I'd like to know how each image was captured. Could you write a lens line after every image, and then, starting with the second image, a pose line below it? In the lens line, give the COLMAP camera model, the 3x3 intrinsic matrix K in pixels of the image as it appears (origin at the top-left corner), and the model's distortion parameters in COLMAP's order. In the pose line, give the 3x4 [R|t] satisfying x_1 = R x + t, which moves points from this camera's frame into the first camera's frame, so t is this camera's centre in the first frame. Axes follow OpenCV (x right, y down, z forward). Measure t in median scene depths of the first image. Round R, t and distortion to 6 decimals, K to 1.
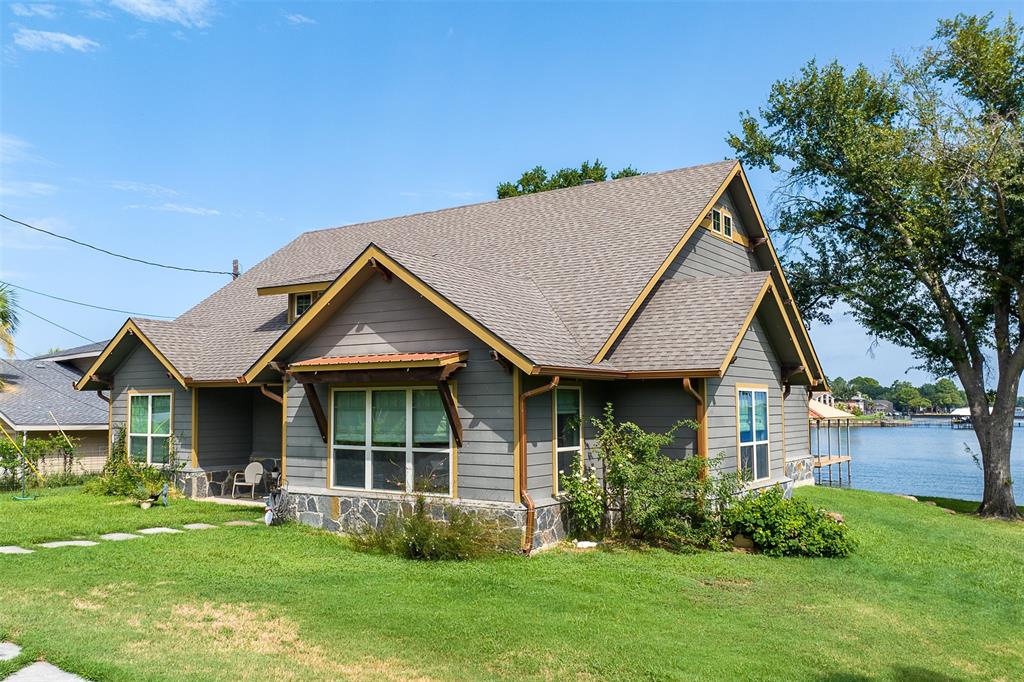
lens RADIAL K [[840.4, 0, 513.2], [0, 840.4, 363.5], [0, 0, 1]] dist [-0.005483, -0.002094]
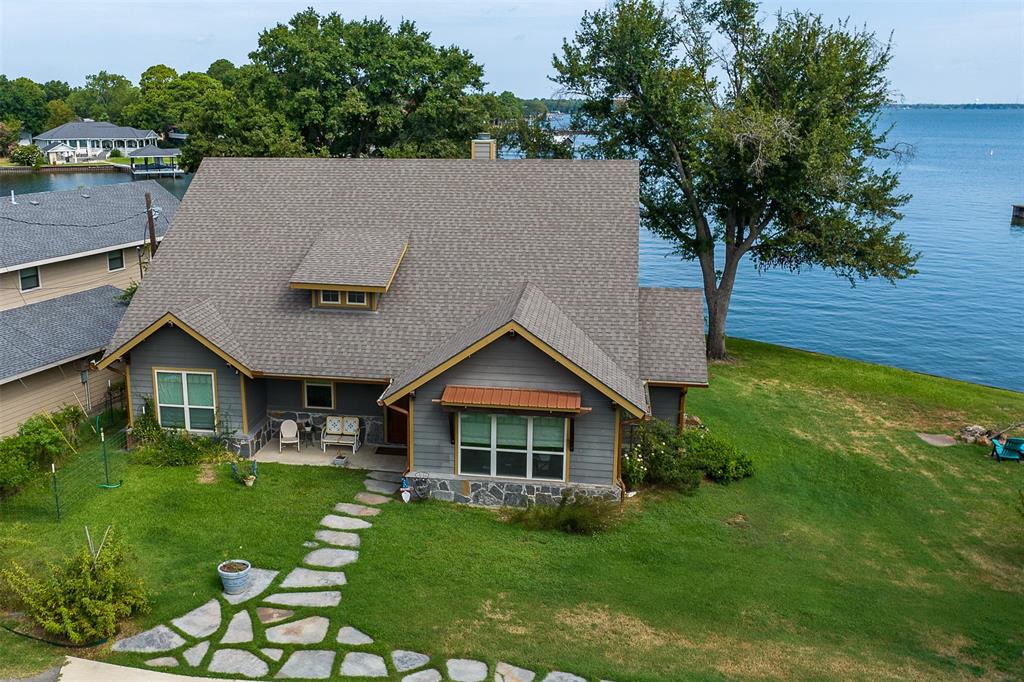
lens RADIAL K [[840.4, 0, 513.2], [0, 840.4, 363.5], [0, 0, 1]] dist [-0.005483, -0.002094]
pose [[0.904973, -0.091712, 0.415466, -0.709085], [-0.036268, 0.956309, 0.290099, -0.449665], [-0.423920, -0.277600, 0.862108, -0.219510]]
